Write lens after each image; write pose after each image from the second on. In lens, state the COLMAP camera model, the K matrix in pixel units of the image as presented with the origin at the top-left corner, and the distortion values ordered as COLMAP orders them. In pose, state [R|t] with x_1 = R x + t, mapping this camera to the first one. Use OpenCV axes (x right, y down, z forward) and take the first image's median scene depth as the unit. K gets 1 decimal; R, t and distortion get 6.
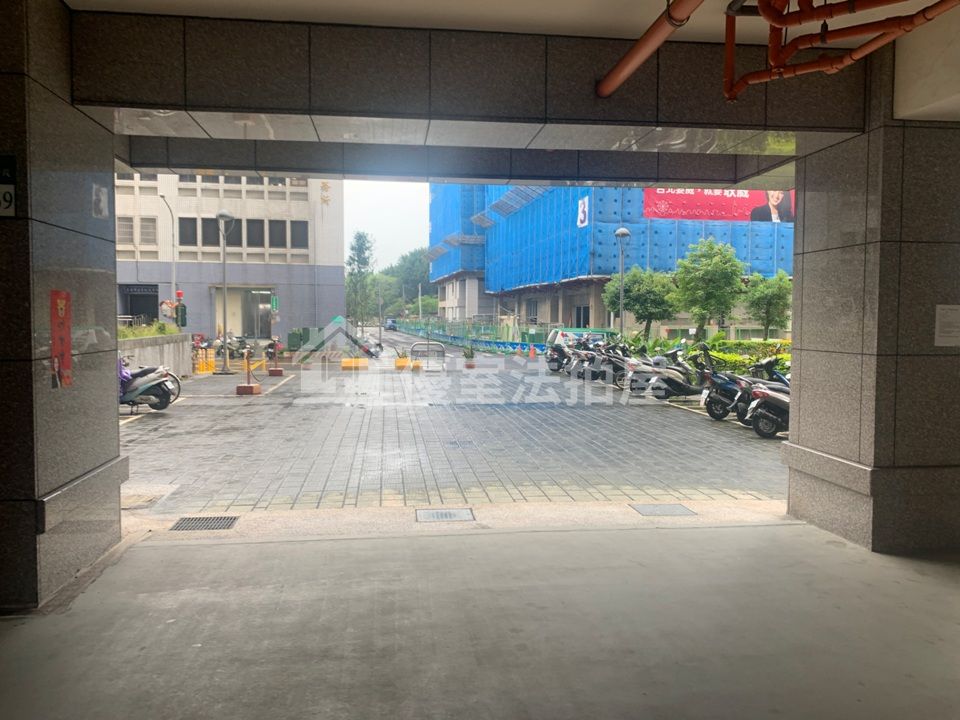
lens RADIAL K [[730.4, 0, 464.6], [0, 730.4, 362.1], [0, 0, 1]] dist [0.030382, -0.039296]
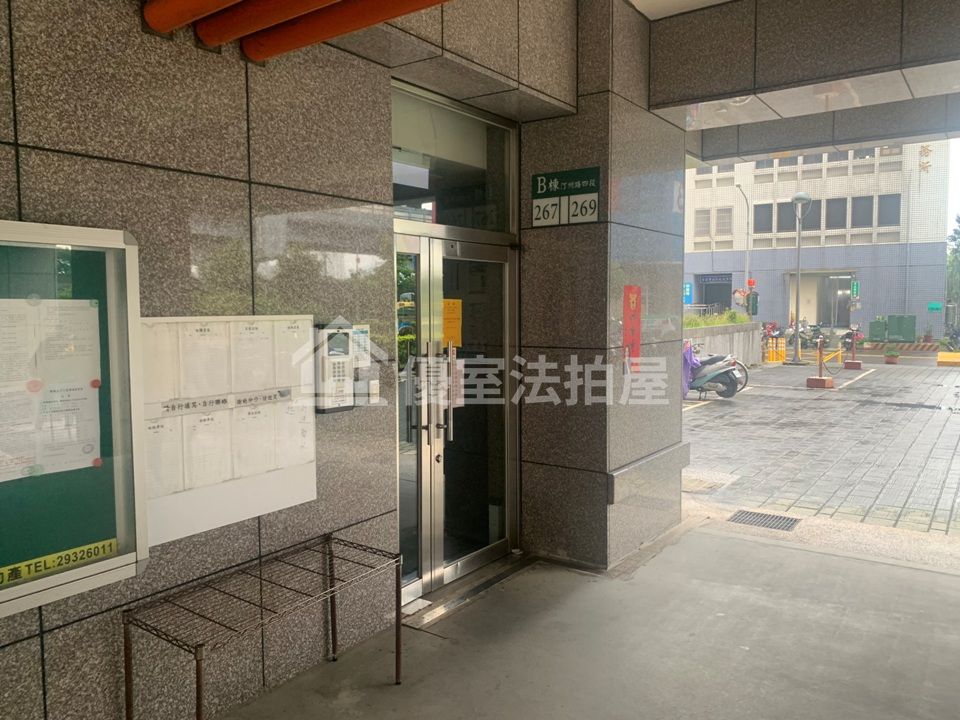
lens RADIAL K [[730.4, 0, 477.4], [0, 730.4, 358.2], [0, 0, 1]] dist [0.030382, -0.039296]
pose [[0.744877, 0.035379, -0.666263, 0.003710], [-0.027599, 0.999372, 0.022212, -0.006927], [0.666631, 0.001843, 0.745386, 0.037865]]
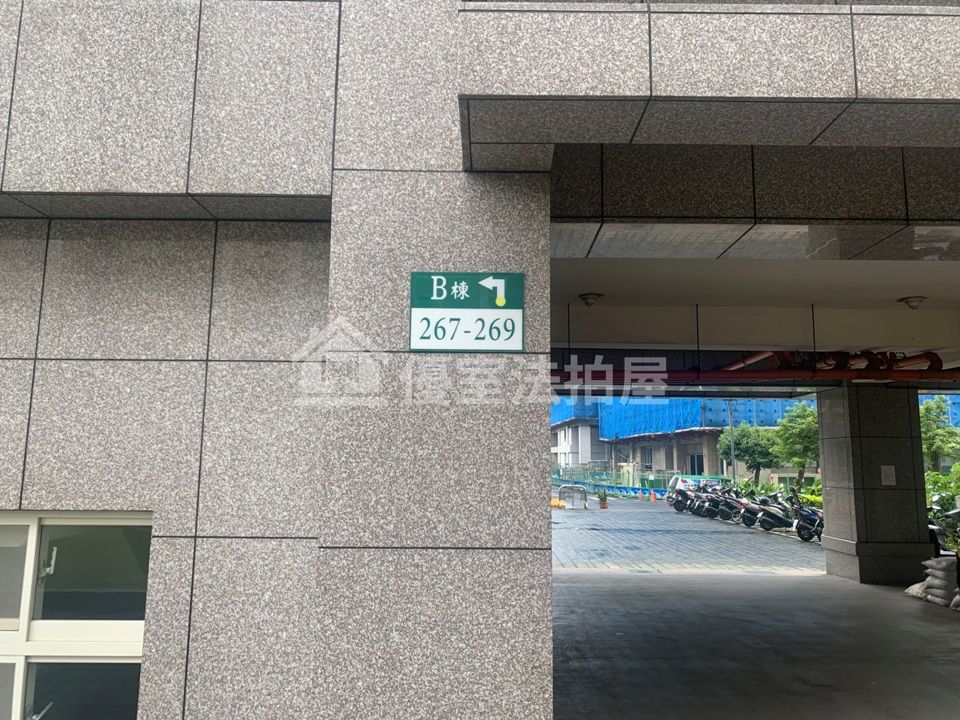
lens RADIAL K [[730.4, 0, 494.3], [0, 730.4, 339.2], [0, 0, 1]] dist [0.030382, -0.039296]
pose [[0.994864, -0.010907, -0.100636, -0.017207], [-0.012134, 0.974159, -0.225538, 0.003752], [0.100495, 0.225601, 0.969023, -0.082221]]
